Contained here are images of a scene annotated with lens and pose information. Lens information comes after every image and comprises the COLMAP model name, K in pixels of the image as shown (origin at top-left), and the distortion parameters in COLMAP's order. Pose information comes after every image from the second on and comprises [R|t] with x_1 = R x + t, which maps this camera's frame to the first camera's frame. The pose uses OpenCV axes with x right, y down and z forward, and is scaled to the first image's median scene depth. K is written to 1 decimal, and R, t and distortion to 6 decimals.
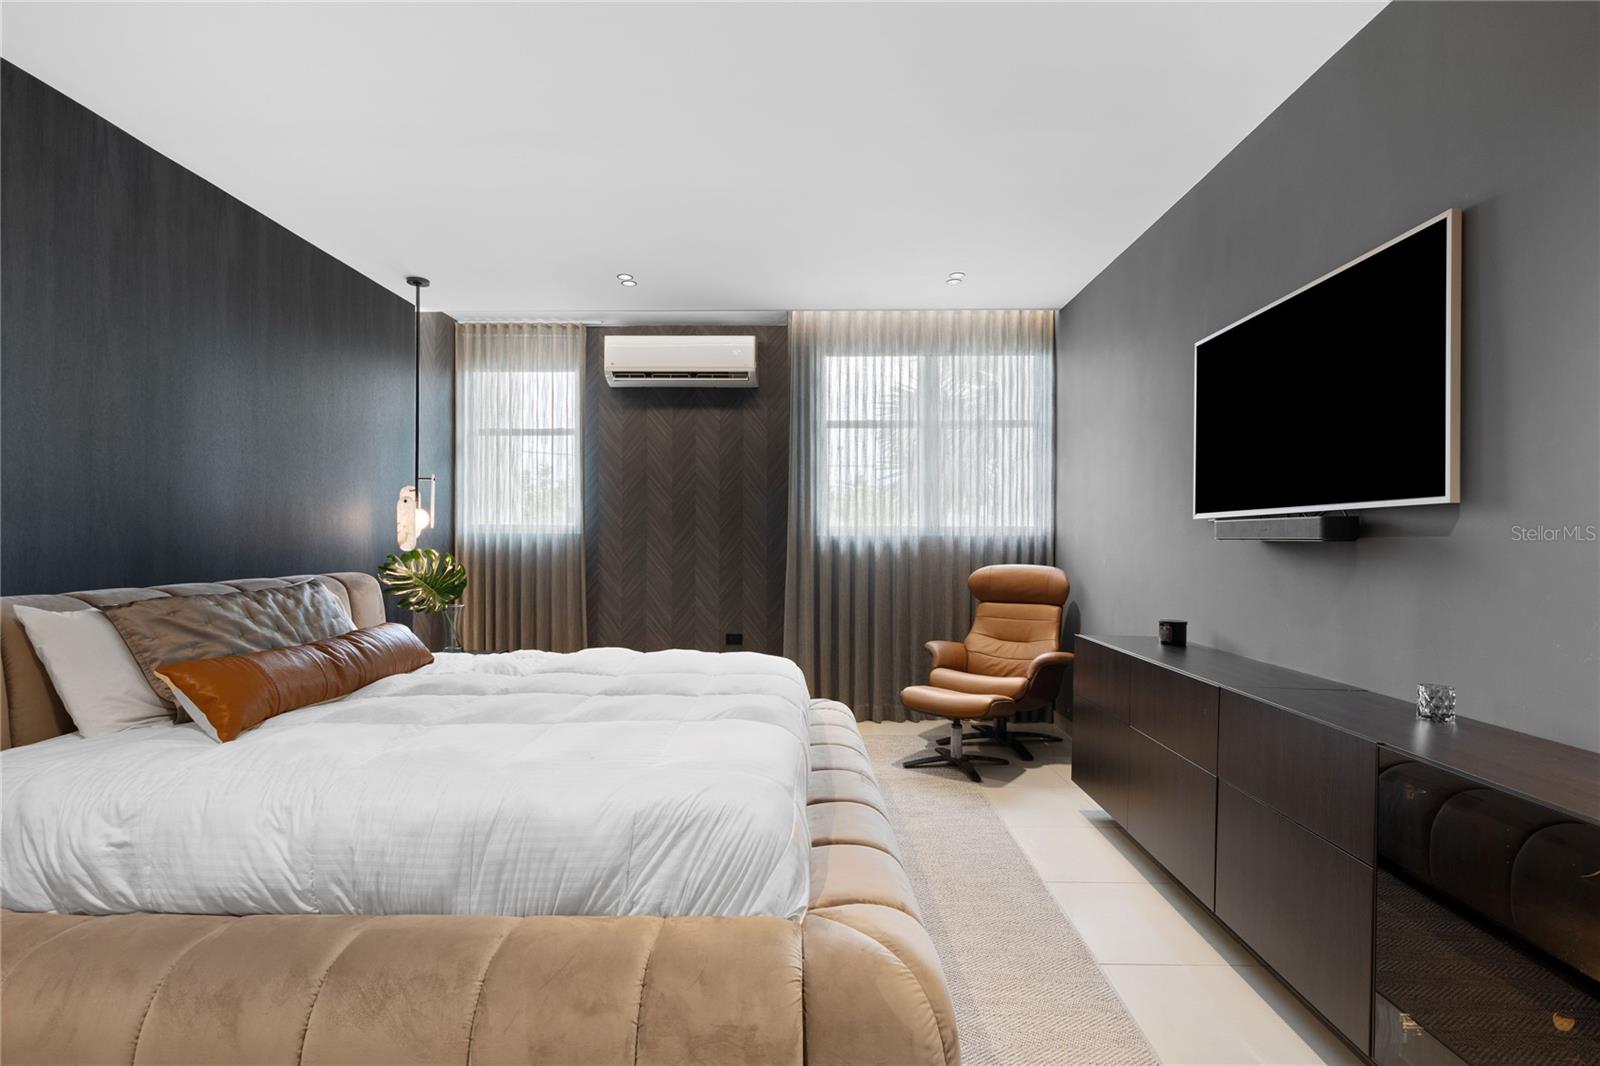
lens RADIAL K [[773.0, 0, 801.6], [0, 773.0, 529.5], [0, 0, 1]] dist [0.001869, 0.000429]
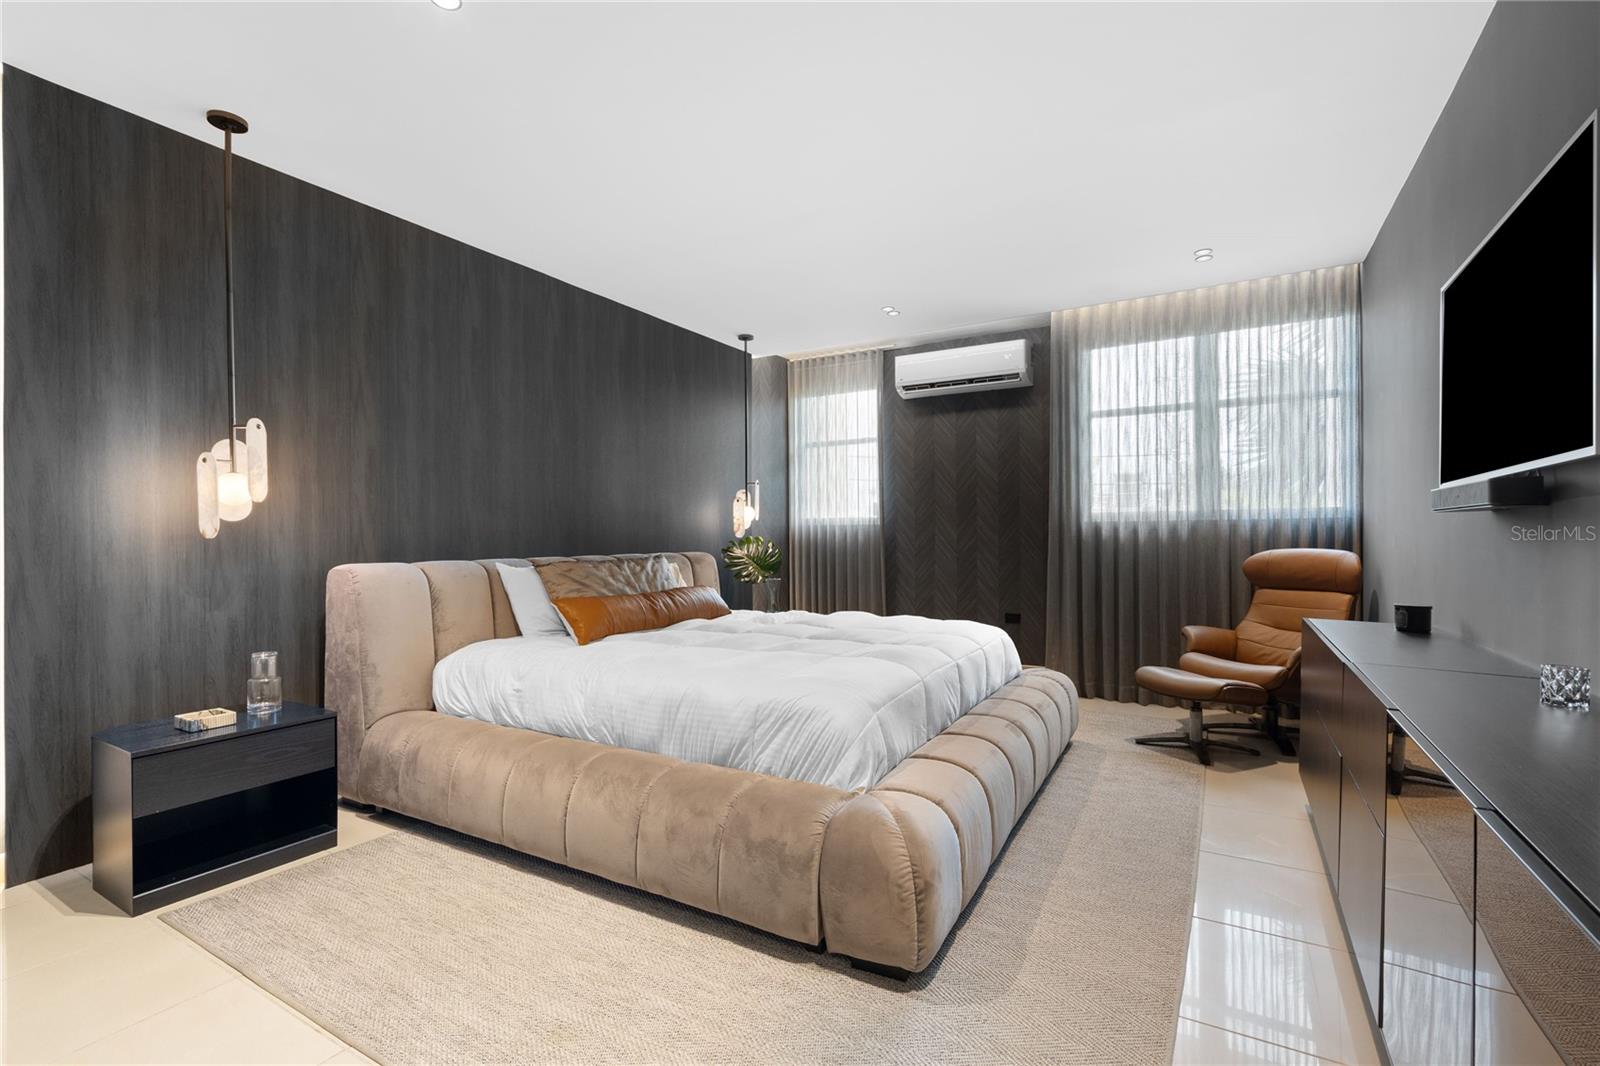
lens RADIAL K [[730.7, 0, 796.1], [0, 730.7, 527.9], [0, 0, 1]] dist [-0.005058, 0.003059]
pose [[0.867220, -0.014323, -0.497720, 0.224281], [0.015288, 0.999881, -0.002137, 0.016049], [0.497691, -0.005756, 0.867335, -0.064809]]
